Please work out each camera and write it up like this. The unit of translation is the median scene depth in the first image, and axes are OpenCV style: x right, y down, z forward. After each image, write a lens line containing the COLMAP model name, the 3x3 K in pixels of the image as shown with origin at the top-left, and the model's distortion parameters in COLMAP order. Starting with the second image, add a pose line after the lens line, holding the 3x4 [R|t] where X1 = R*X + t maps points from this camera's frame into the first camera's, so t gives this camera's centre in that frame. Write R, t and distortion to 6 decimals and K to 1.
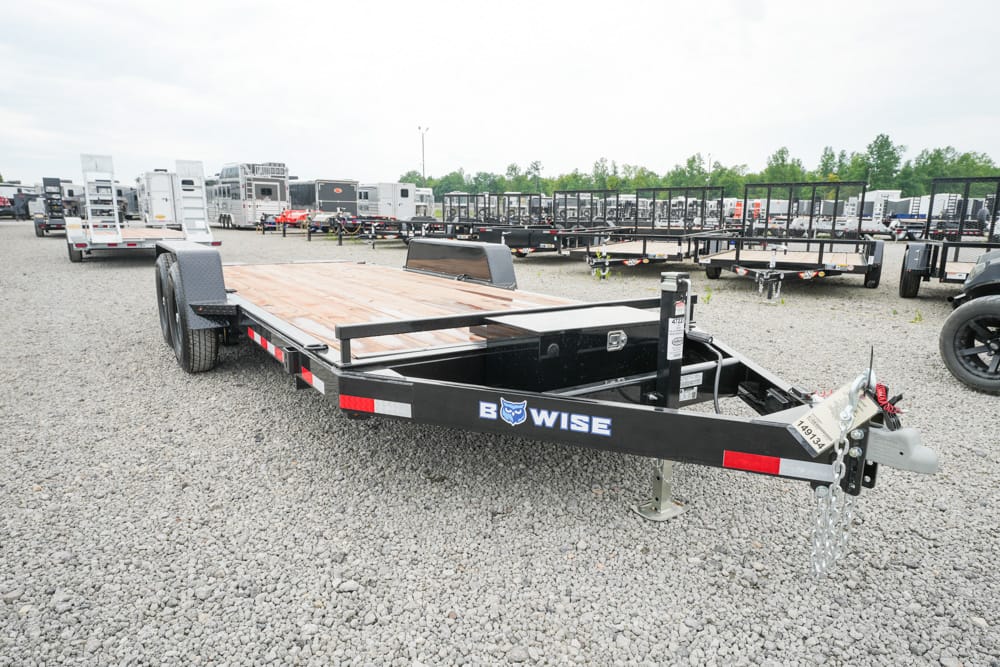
lens RADIAL K [[634.7, 0, 500.0], [0, 634.7, 333.5], [0, 0, 1]] dist [0.008593, 0.003702]
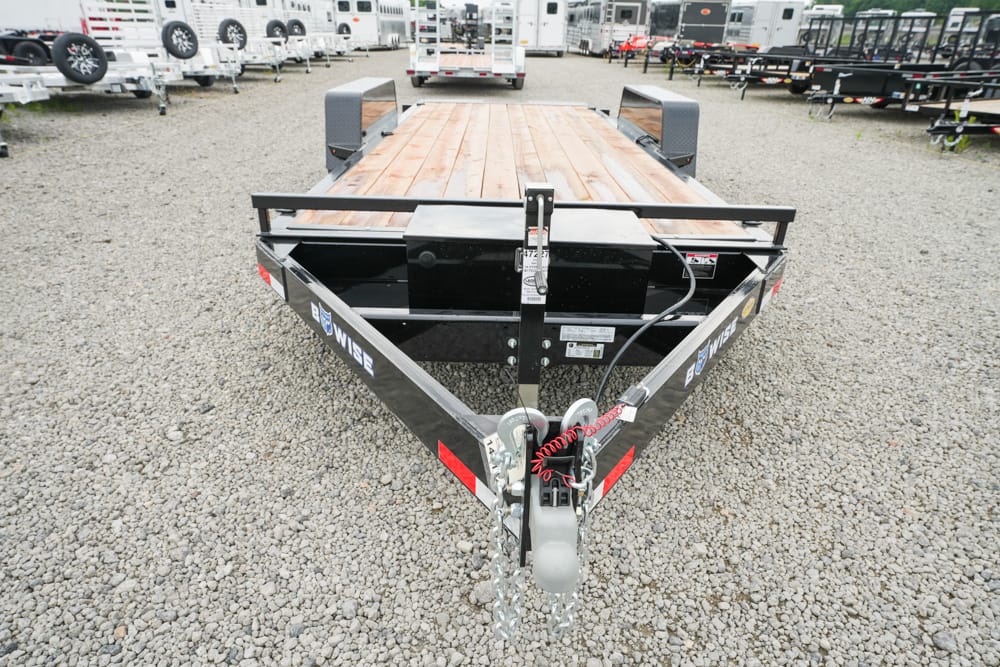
lens RADIAL K [[634.7, 0, 500.0], [0, 634.7, 333.5], [0, 0, 1]] dist [0.008593, 0.003702]
pose [[0.817520, 0.253358, -0.517176, 0.088655], [-0.115475, 0.951908, 0.283791, -0.018577], [0.564205, -0.172283, 0.807460, 0.051053]]
